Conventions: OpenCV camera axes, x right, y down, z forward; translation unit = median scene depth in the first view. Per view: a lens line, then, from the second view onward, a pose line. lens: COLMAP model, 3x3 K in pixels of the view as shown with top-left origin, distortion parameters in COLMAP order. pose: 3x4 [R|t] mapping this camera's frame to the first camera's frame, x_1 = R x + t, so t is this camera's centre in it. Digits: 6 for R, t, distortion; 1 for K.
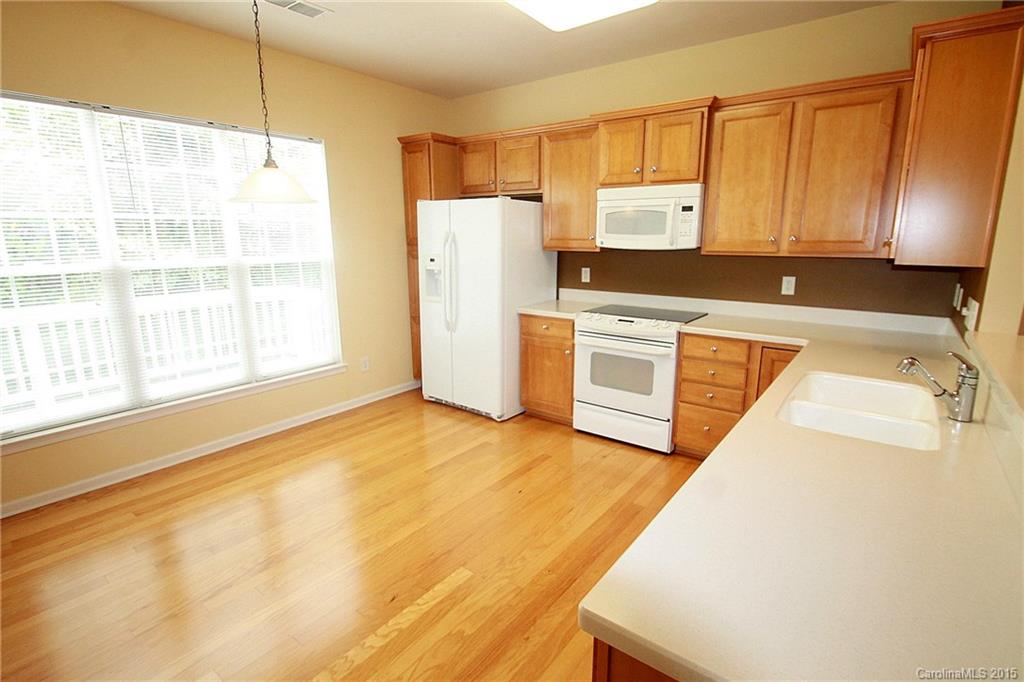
lens RADIAL K [[481.8, 0, 517.9], [0, 481.8, 341.0], [0, 0, 1]] dist [0.000380, -0.008743]
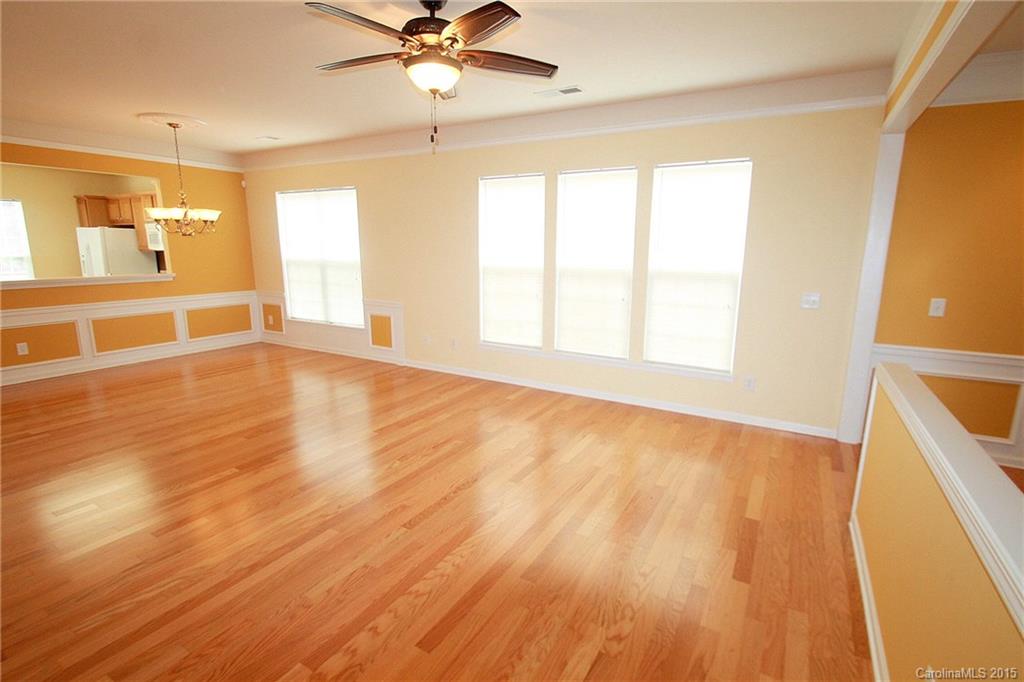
lens RADIAL K [[481.8, 0, 517.9], [0, 481.8, 341.0], [0, 0, 1]] dist [0.000380, -0.008743]
pose [[0.993274, -0.012195, 0.115144, 1.245381], [0.014476, 0.999715, -0.018989, 0.235557], [-0.114880, 0.020528, 0.993167, -1.104713]]
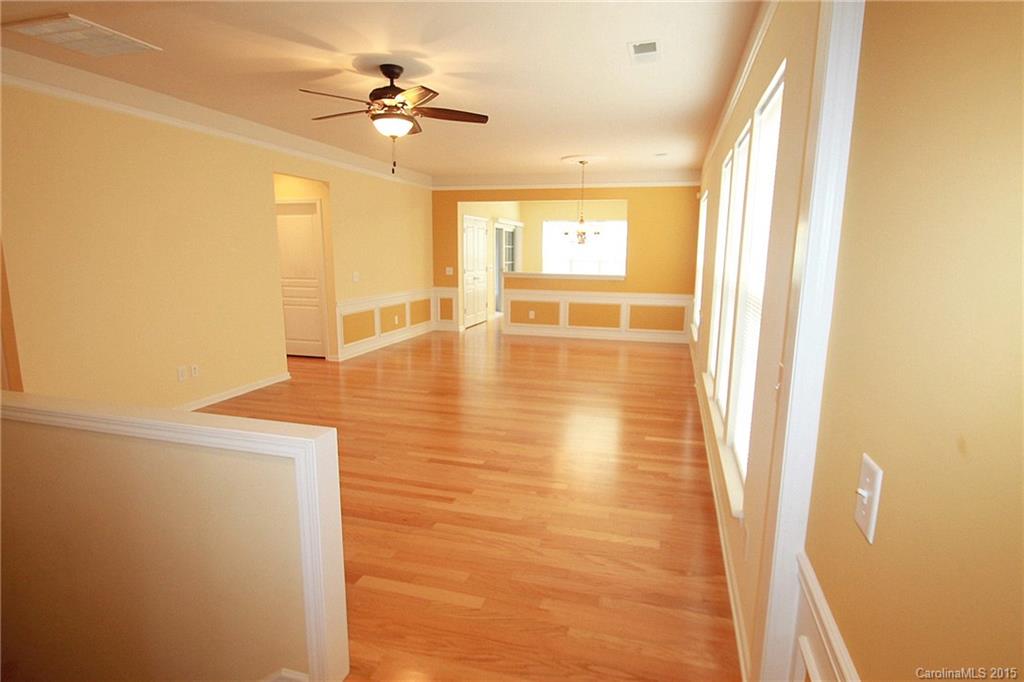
lens RADIAL K [[521.7, 0, 530.2], [0, 521.7, 347.7], [0, 0, 1]] dist [0.000814, -0.000122]
pose [[0.391921, 0.177990, -0.902617, 2.159469], [-0.207581, 0.972915, 0.101720, 0.121135], [0.896274, 0.147500, 0.418253, -0.611480]]
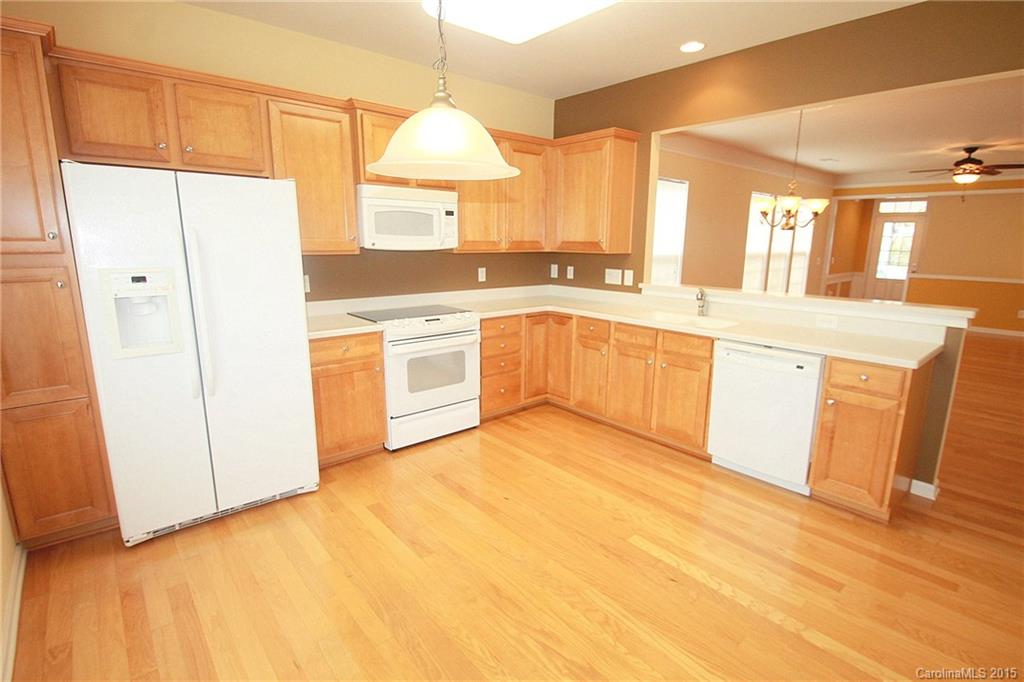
lens RADIAL K [[497.2, 0, 512.0], [0, 497.2, 341.0], [0, 0, 1]] dist [0.000836, -0.010849]
pose [[0.225189, -0.192522, 0.955105, -0.755687], [0.197272, 0.968989, 0.148810, -0.122187], [-0.954135, 0.154905, 0.256185, 0.577222]]
